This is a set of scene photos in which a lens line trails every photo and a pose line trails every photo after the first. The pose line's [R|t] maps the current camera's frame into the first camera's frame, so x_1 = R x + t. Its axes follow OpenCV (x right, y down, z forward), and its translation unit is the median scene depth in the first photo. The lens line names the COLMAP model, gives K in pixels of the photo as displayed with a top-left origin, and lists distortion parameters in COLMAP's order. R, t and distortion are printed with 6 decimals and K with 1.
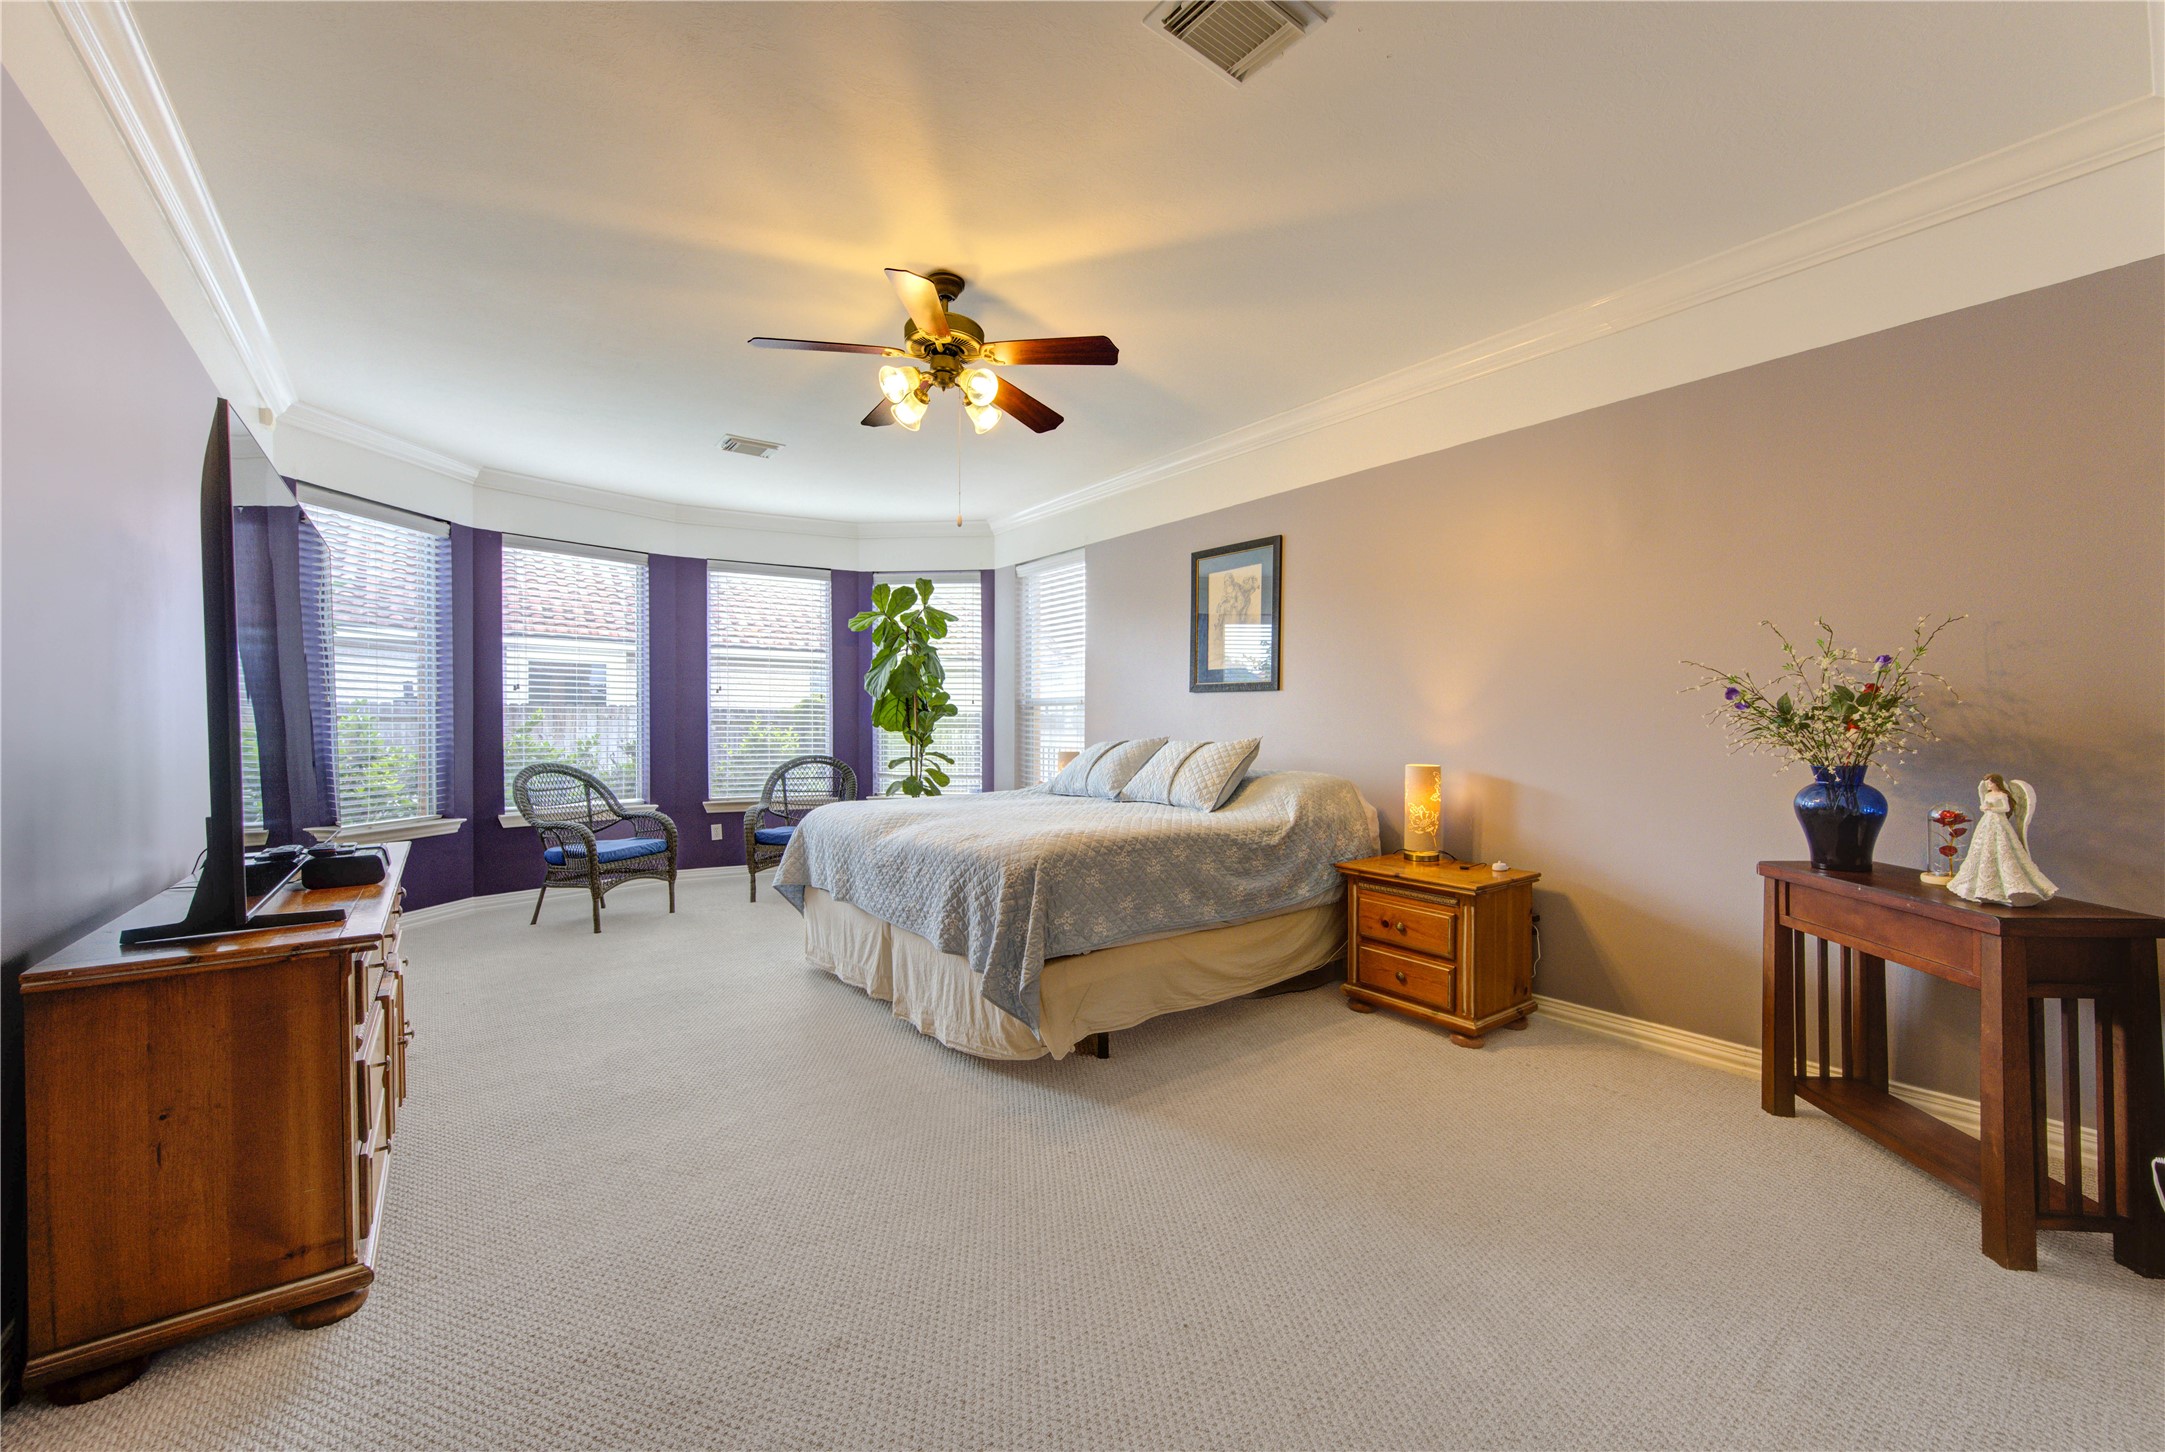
lens RADIAL K [[853.9, 0, 1099.6], [0, 853.9, 730.4], [0, 0, 1]] dist [0.005043, 0.001099]
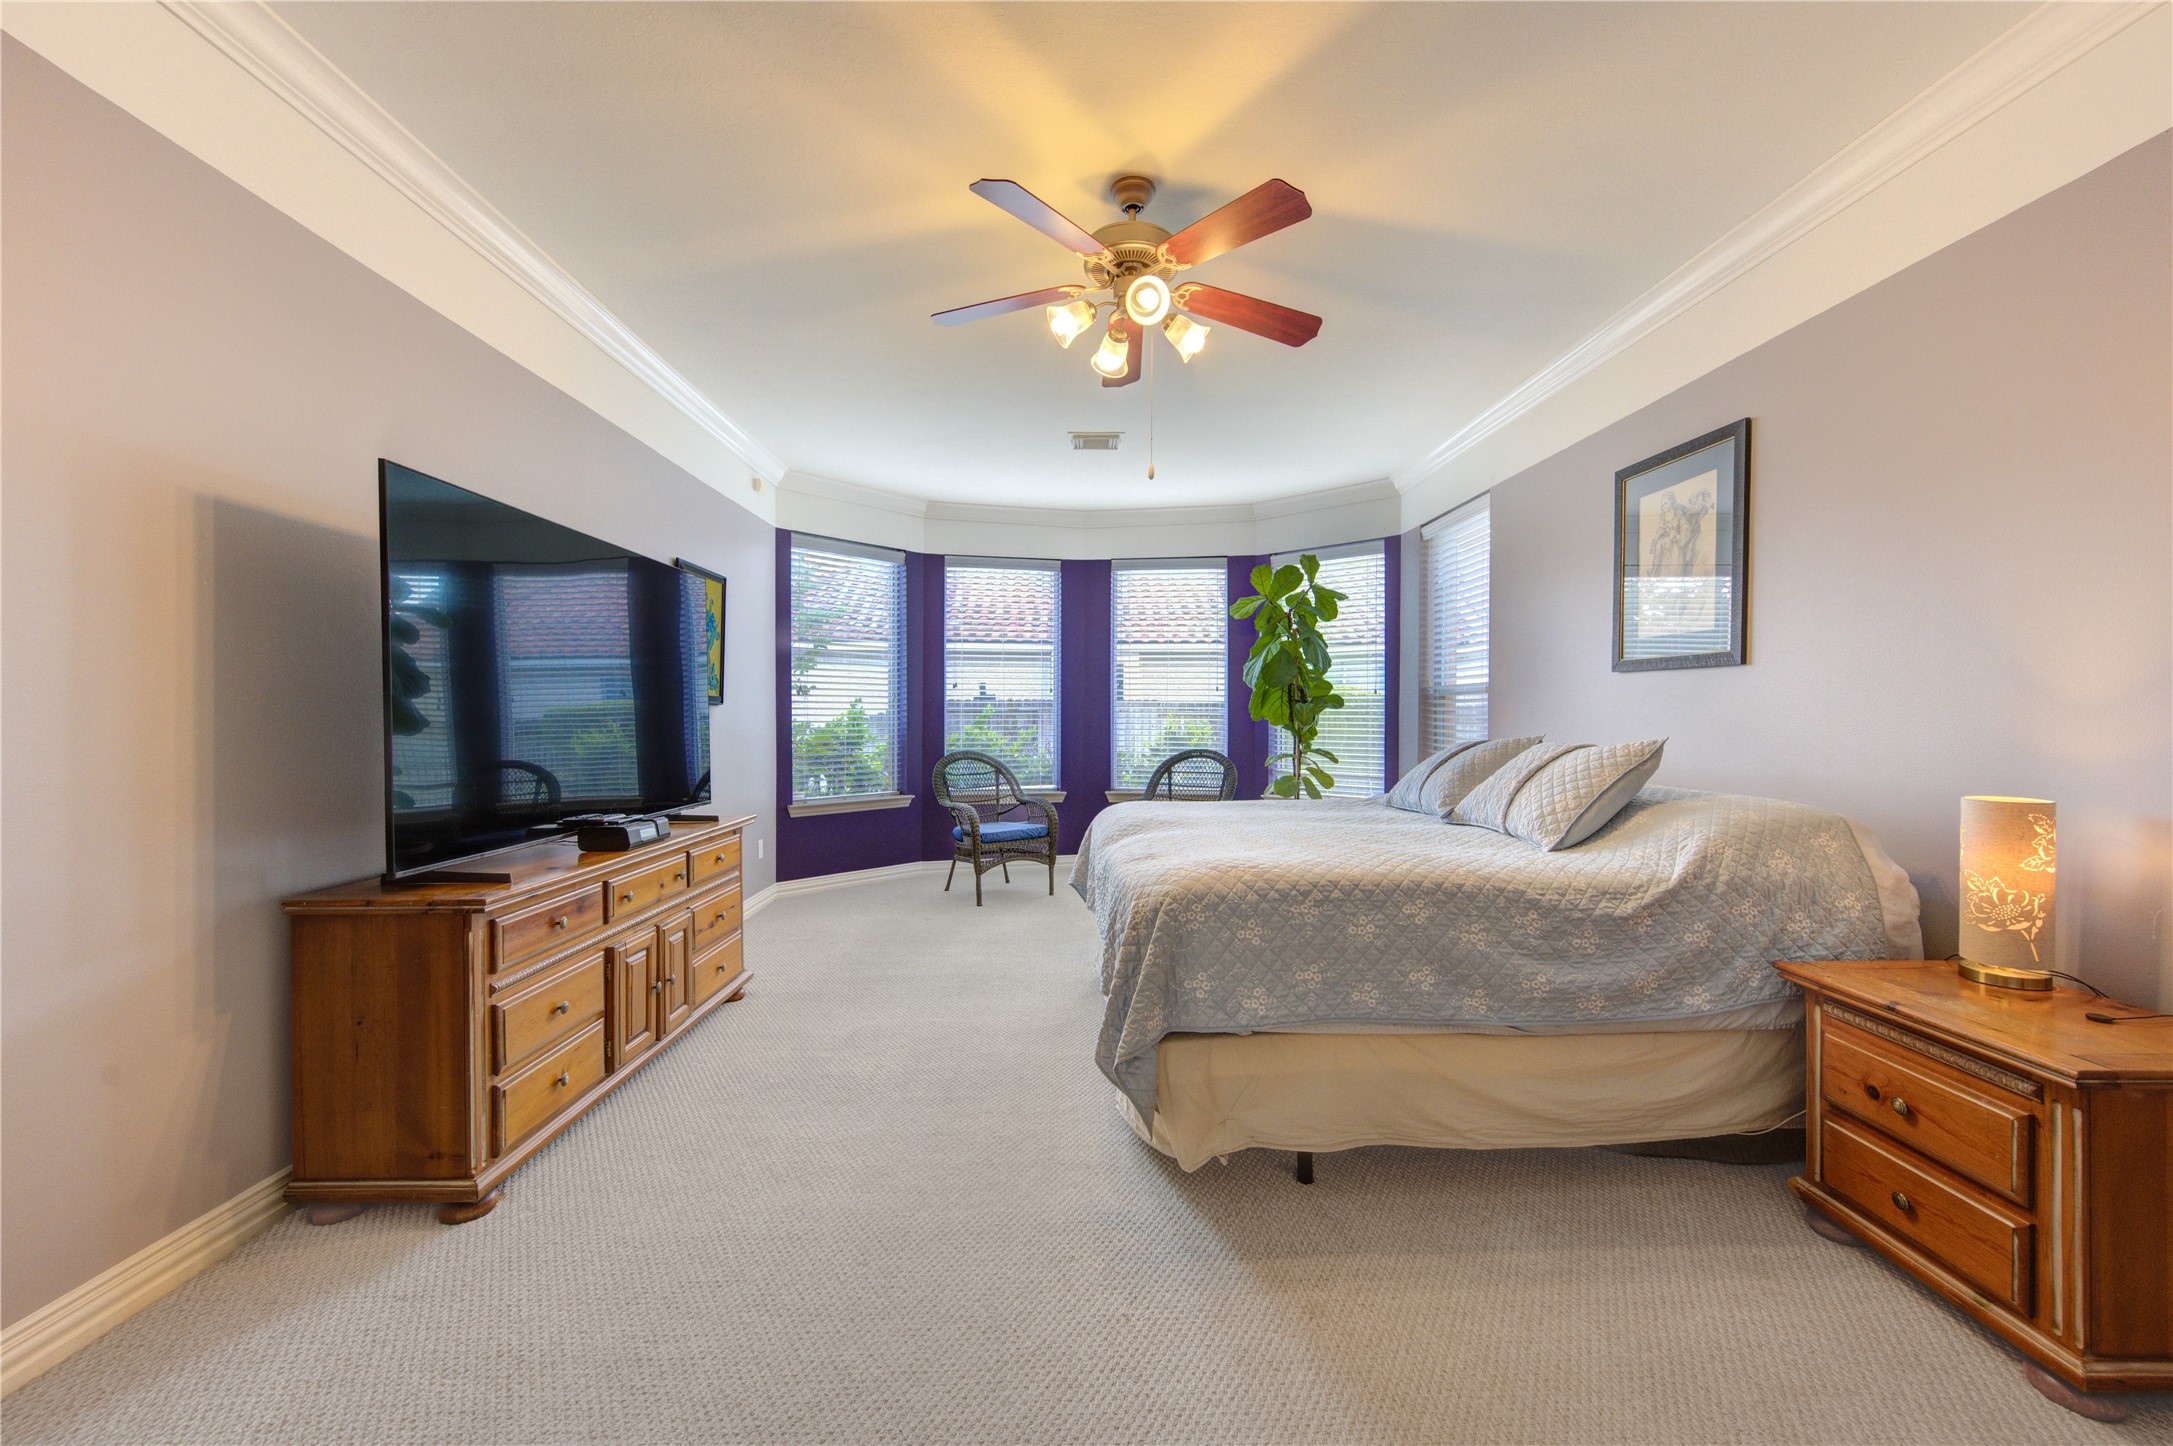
lens RADIAL K [[850.1, 0, 1084.5], [0, 850.1, 718.0], [0, 0, 1]] dist [0.003226, -0.000243]
pose [[0.809829, 0.001577, -0.586664, 0.228230], [-0.005093, 0.999978, -0.004342, -0.003092], [0.586644, 0.006505, 0.809818, 0.254565]]
